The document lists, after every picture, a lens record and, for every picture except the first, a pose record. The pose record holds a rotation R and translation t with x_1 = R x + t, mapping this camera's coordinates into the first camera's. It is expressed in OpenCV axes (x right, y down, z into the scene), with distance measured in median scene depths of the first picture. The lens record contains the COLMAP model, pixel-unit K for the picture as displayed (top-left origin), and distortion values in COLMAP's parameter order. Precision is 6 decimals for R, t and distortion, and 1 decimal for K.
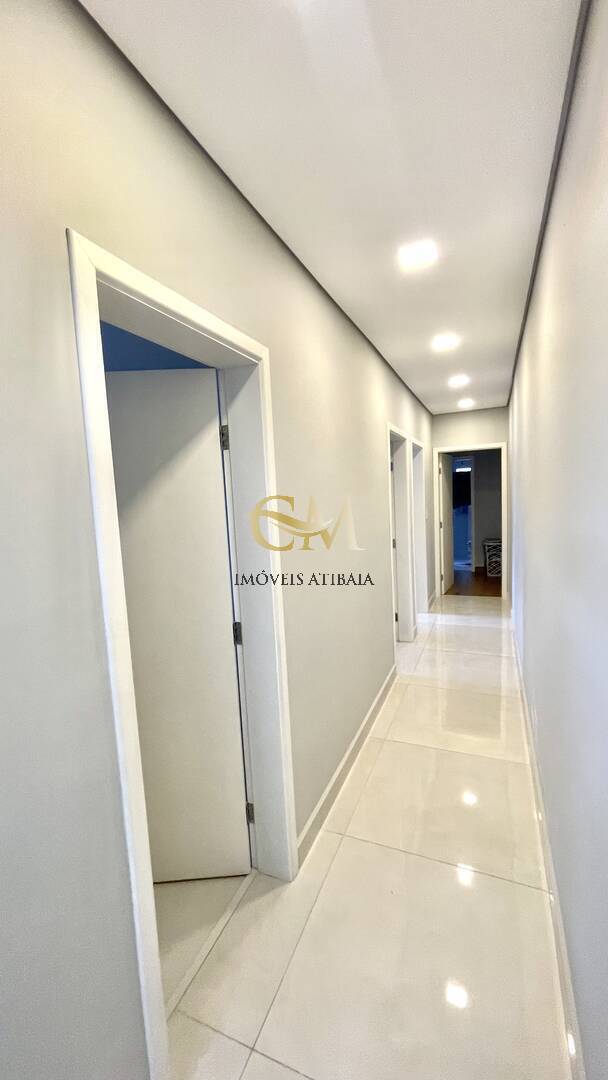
lens RADIAL K [[438.6, 0, 303.1], [0, 438.6, 539.9], [0, 0, 1]] dist [-0.001832, 0.000759]
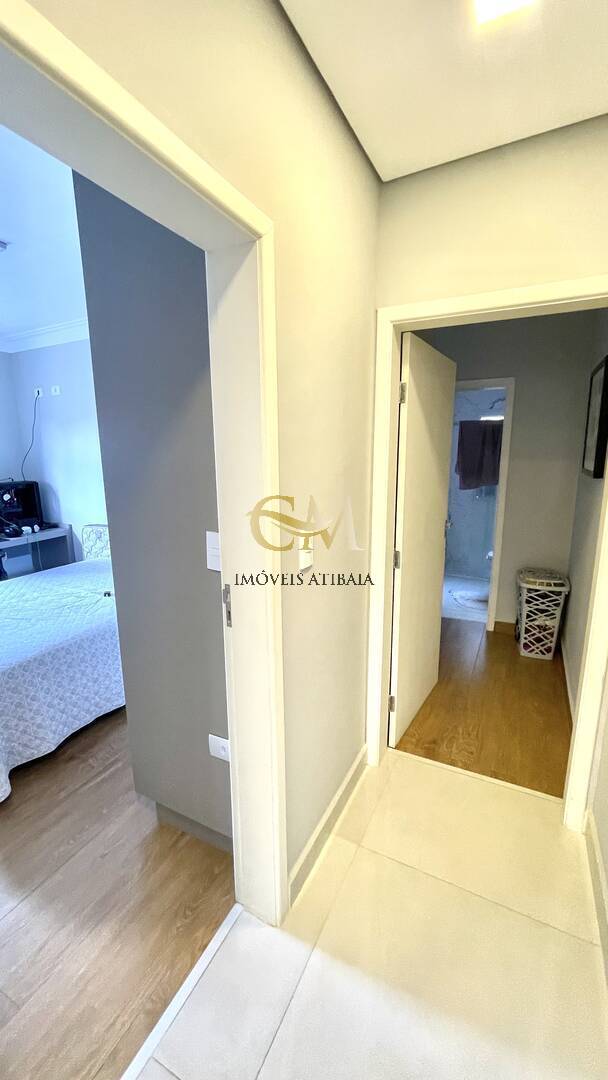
lens RADIAL K [[438.6, 0, 304.3], [0, 438.6, 544.3], [0, 0, 1]] dist [-0.001832, 0.000759]
pose [[0.997111, 0.055062, -0.052323, 0.258116], [-0.049303, 0.993184, 0.105615, -0.076951], [0.057782, -0.102730, 0.993030, 0.655559]]
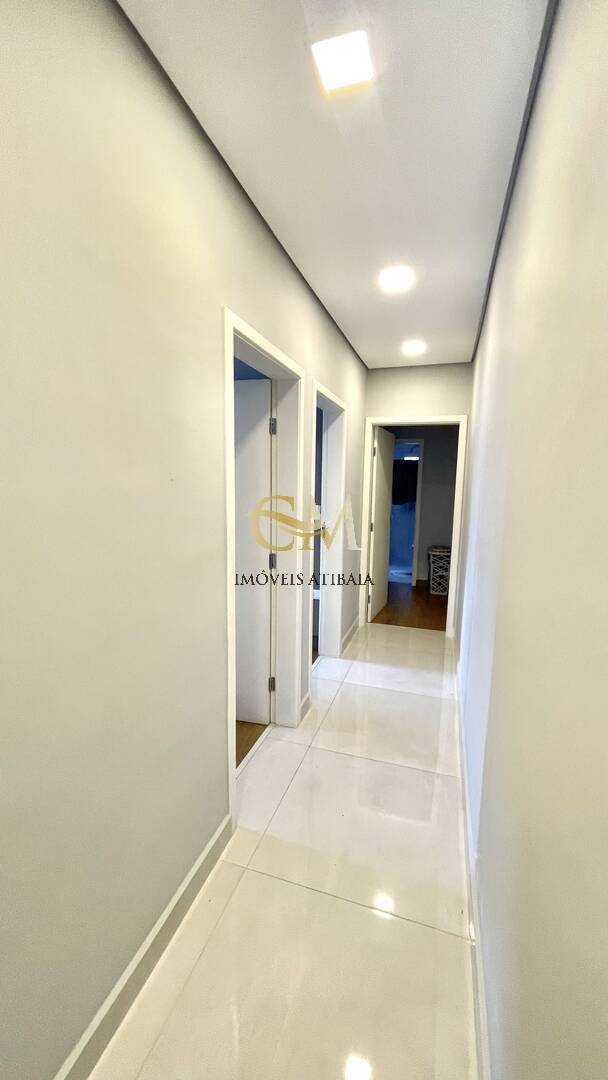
lens RADIAL K [[438.6, 0, 301.6], [0, 438.6, 542.9], [0, 0, 1]] dist [-0.001832, 0.000759]
pose [[0.993673, 0.052717, 0.099170, 0.129332], [-0.056510, 0.997759, 0.035833, -0.027420], [-0.097059, -0.041210, 0.994425, 0.291746]]
